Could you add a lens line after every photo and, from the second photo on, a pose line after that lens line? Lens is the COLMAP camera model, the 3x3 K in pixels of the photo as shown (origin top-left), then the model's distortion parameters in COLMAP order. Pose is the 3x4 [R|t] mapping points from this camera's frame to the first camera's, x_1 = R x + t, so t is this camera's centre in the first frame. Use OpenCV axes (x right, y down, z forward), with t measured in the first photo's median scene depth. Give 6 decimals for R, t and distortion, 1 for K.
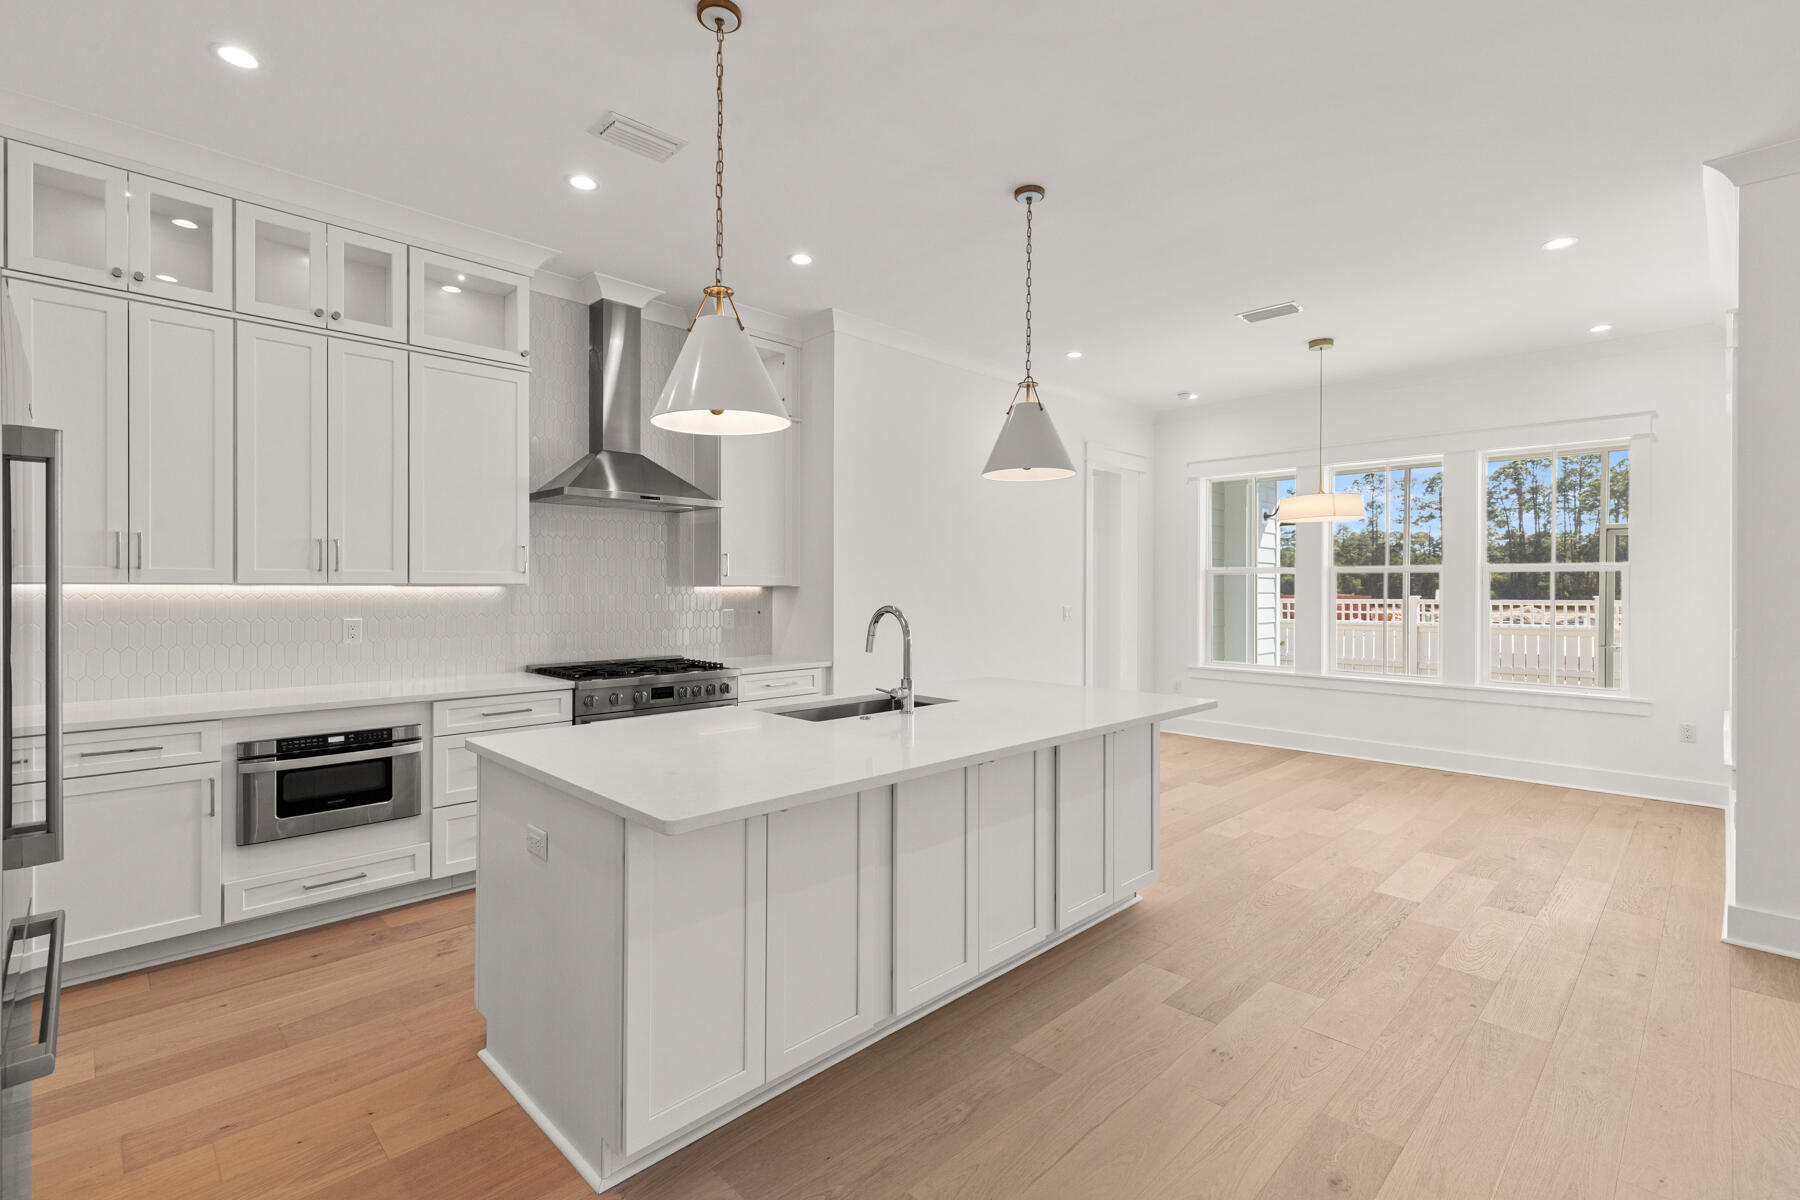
lens RADIAL K [[825.1, 0, 913.5], [0, 825.1, 584.2], [0, 0, 1]] dist [0.011272, -0.001011]
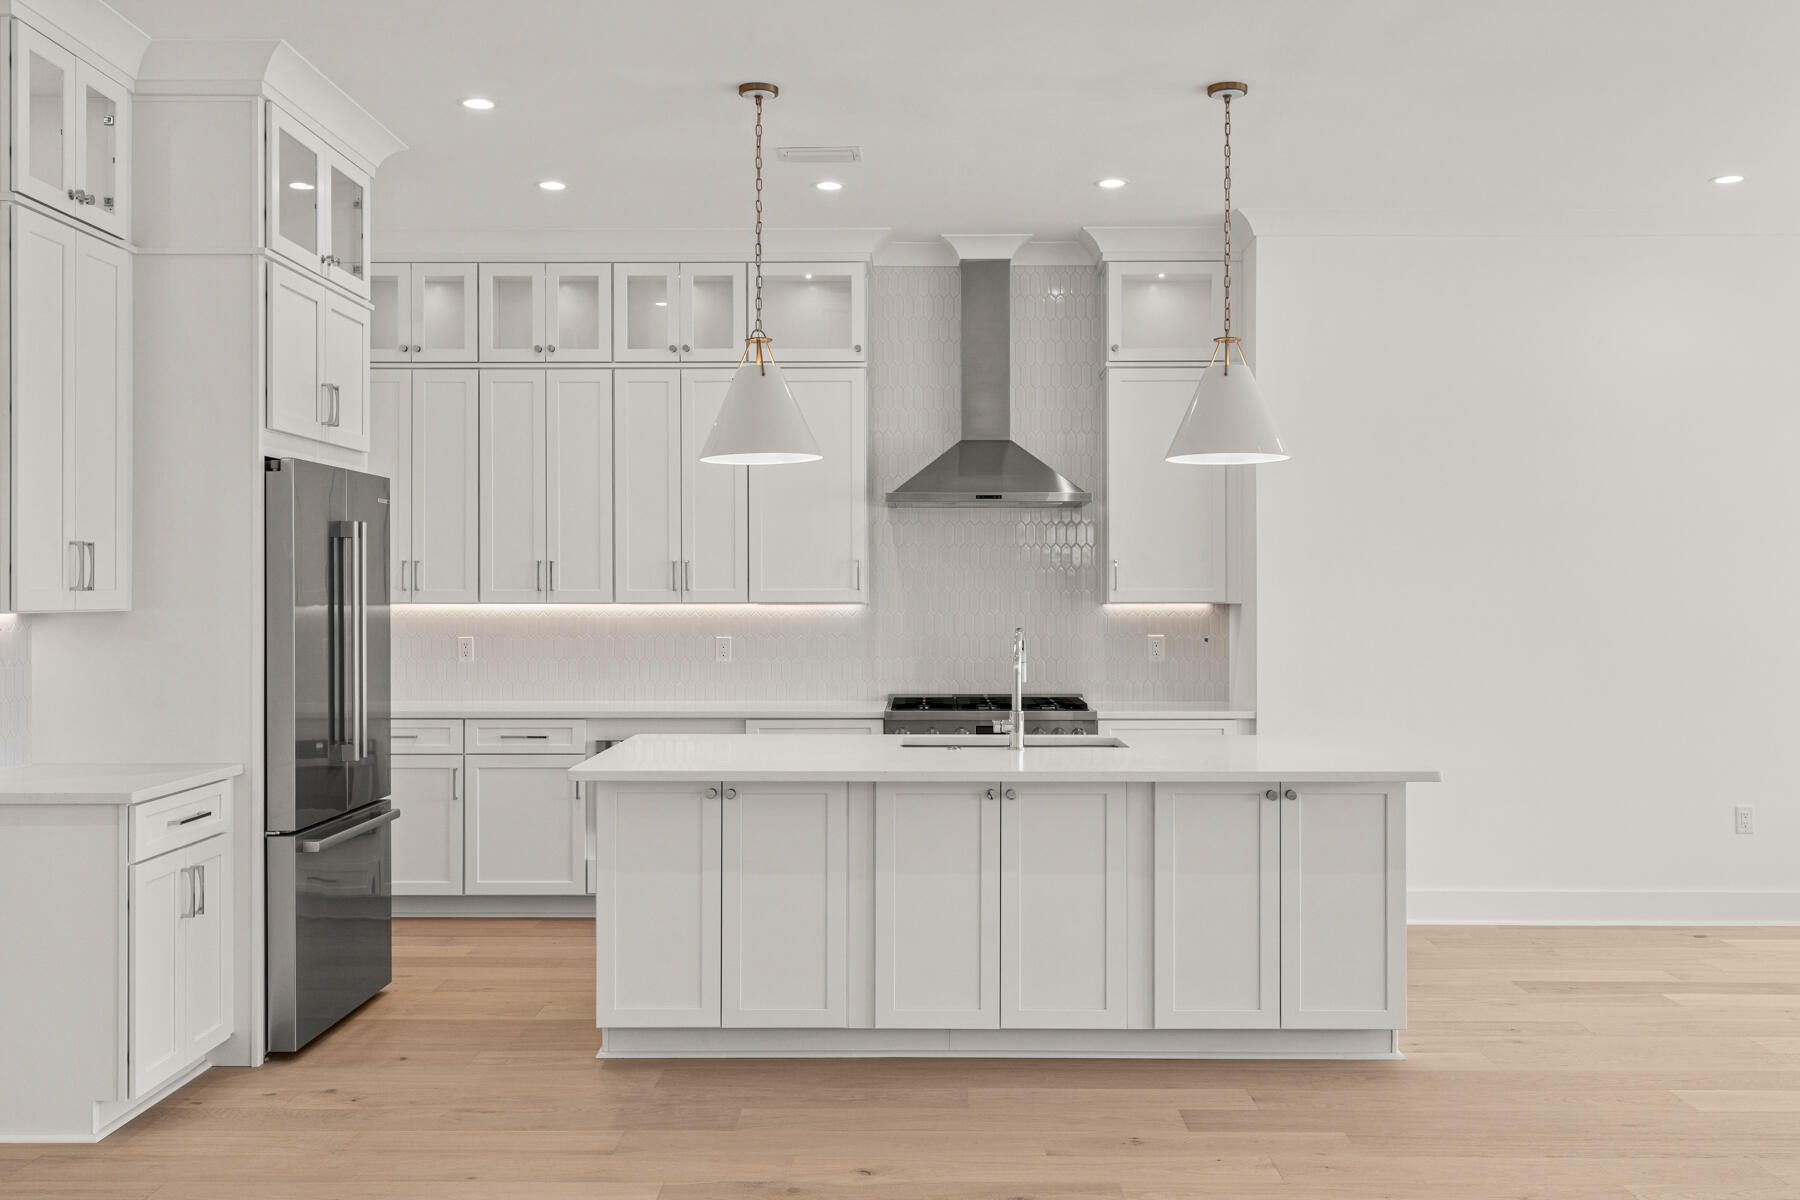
lens RADIAL K [[1671.9, 0, 908.3], [0, 1671.9, 590.4], [0, 0, 1]] dist [0.011190, 0.000000]
pose [[0.698469, -0.004614, -0.715625, 0.745482], [0.004778, 0.999987, -0.001784, -0.008061], [0.715624, -0.002173, 0.698482, -0.205973]]
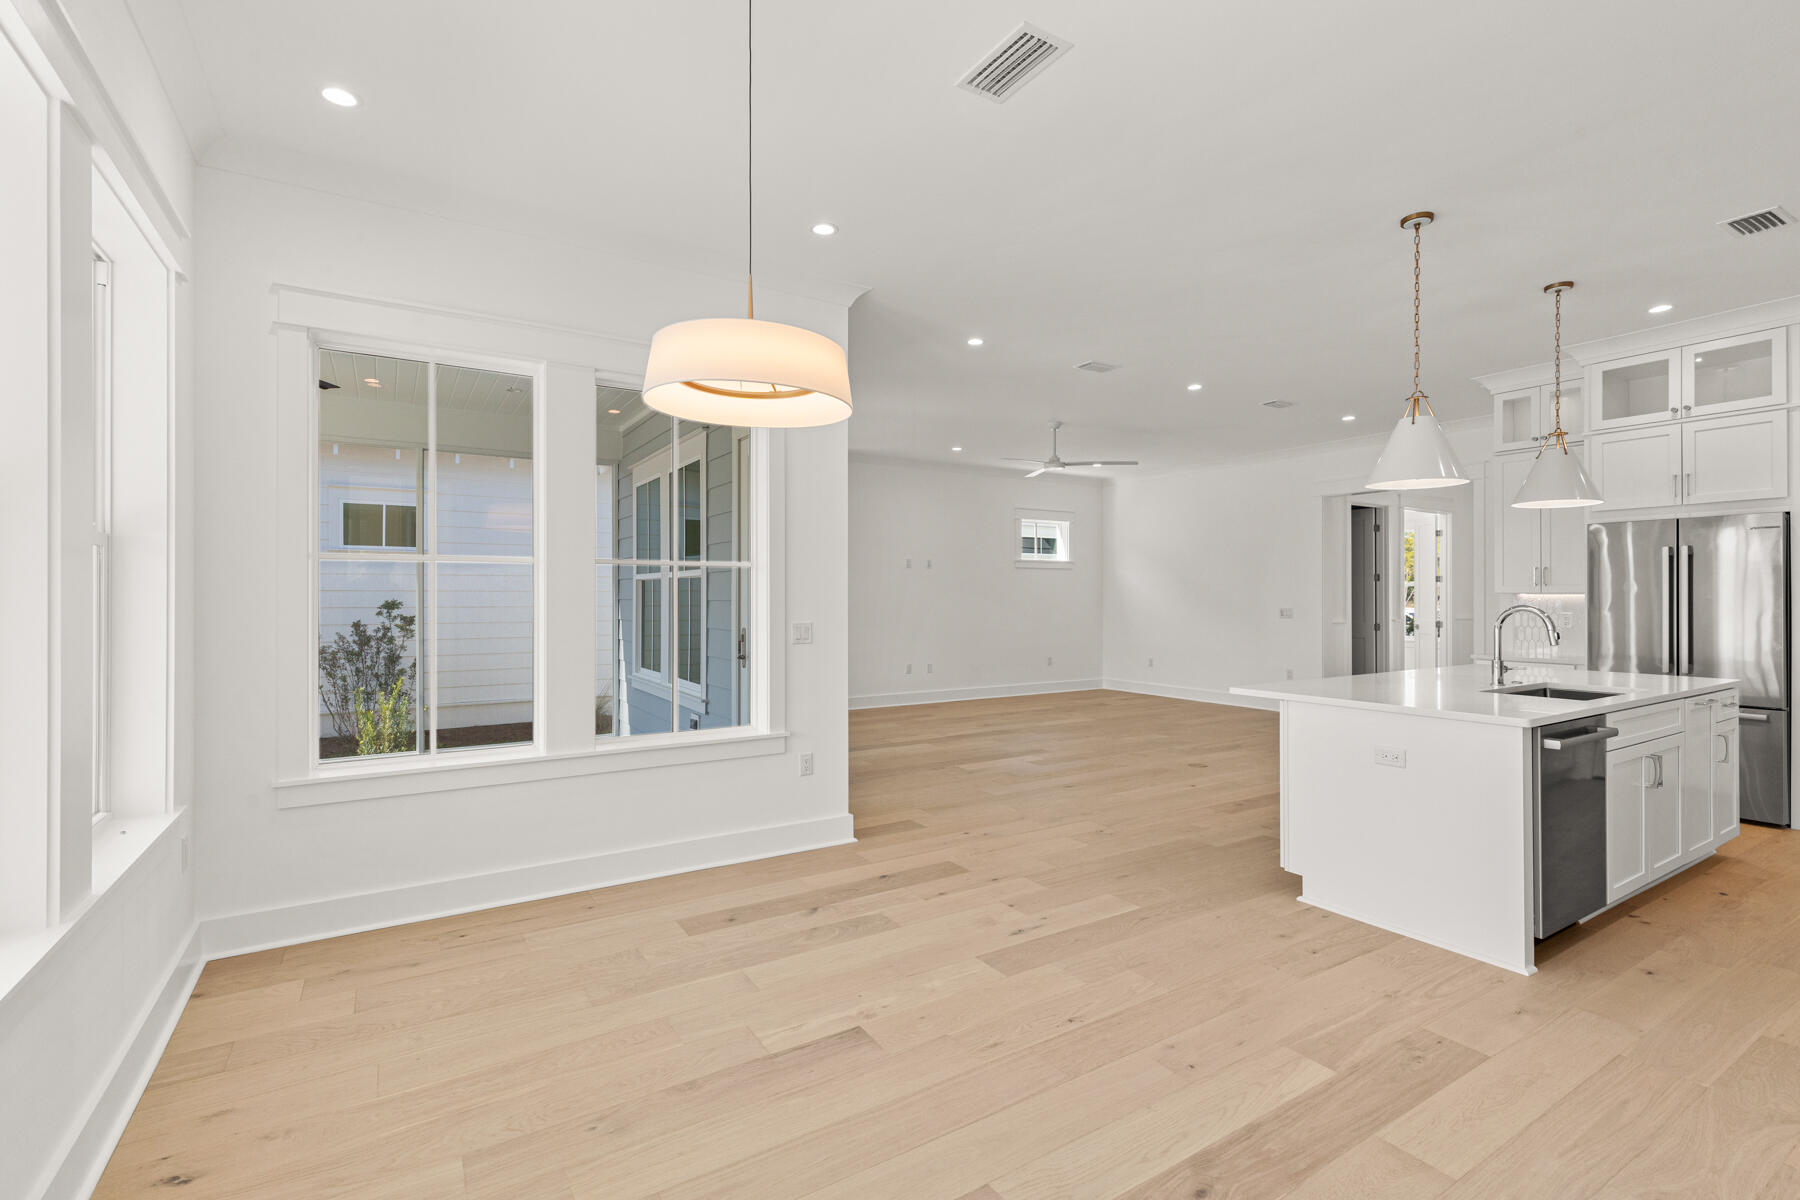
lens RADIAL K [[825.1, 0, 907.2], [0, 825.1, 593.5], [0, 0, 1]] dist [0.011272, -0.001011]
pose [[-0.974292, -0.001982, 0.225279, 0.387025], [-0.003797, 0.999964, -0.007623, 0.013627], [-0.225256, -0.008283, -0.974264, 1.574875]]
